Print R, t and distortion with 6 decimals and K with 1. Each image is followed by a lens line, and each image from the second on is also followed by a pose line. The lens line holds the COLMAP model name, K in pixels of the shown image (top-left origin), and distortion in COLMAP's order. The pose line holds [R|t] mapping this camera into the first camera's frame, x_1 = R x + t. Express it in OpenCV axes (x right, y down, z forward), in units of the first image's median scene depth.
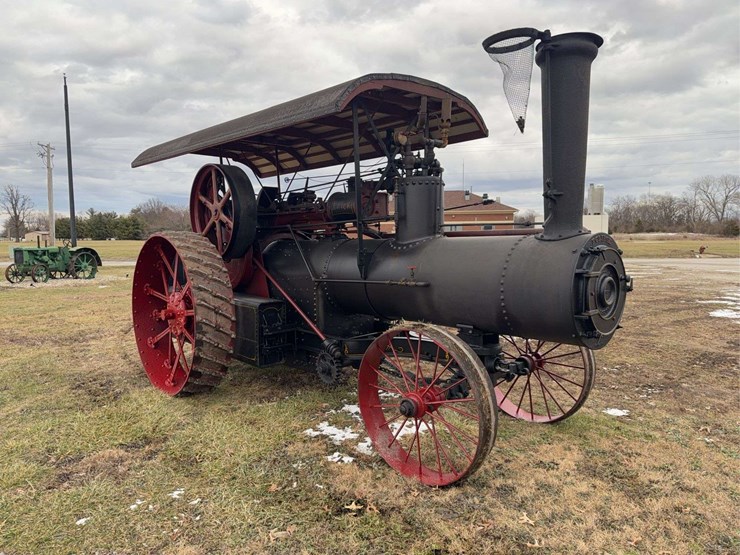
lens RADIAL K [[537.8, 0, 381.1], [0, 537.8, 290.4], [0, 0, 1]] dist [0.071831, -0.077303]
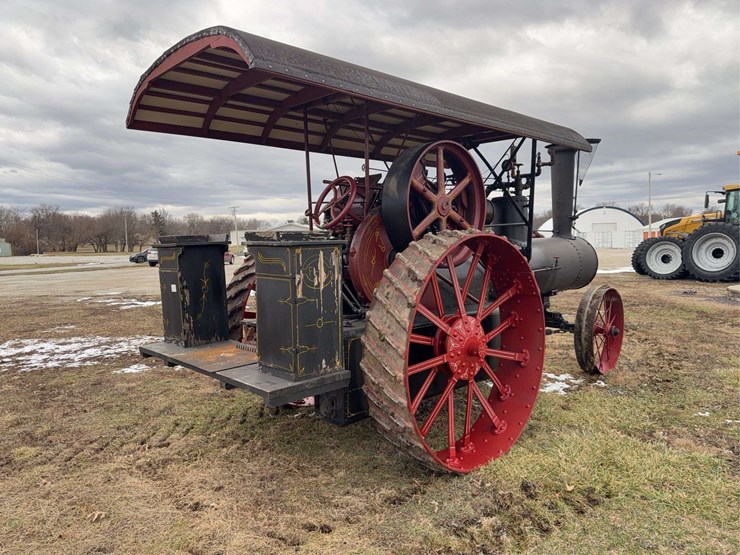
lens RADIAL K [[533.8, 0, 375.1], [0, 533.8, 279.7], [0, 0, 1]] dist [0.086234, -0.118693]
pose [[-0.075618, -0.059997, 0.995330, -1.212221], [0.119516, 0.990447, 0.068783, -0.123297], [-0.989948, 0.124159, -0.067725, 1.359747]]
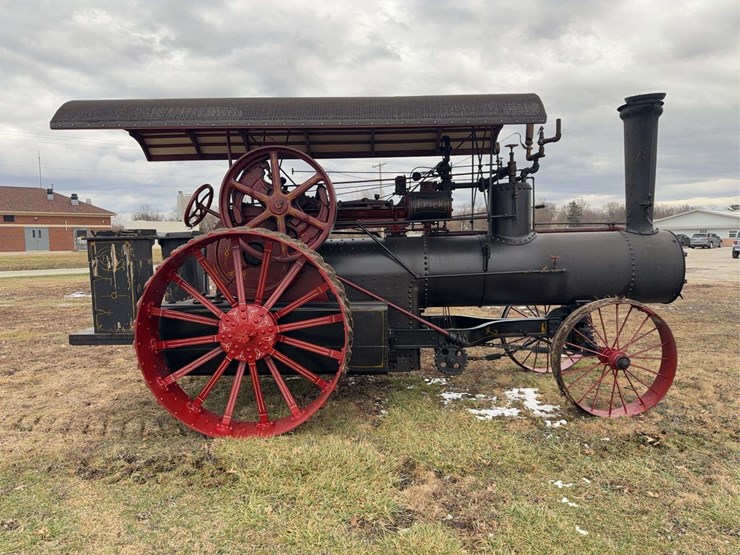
lens RADIAL K [[533.8, 0, 375.1], [0, 533.8, 279.7], [0, 0, 1]] dist [0.086234, -0.118693]
pose [[0.665242, -0.056548, 0.744483, -0.947221], [0.081358, 0.996680, 0.003006, -0.024333], [-0.742182, 0.058570, 0.667634, 0.405337]]
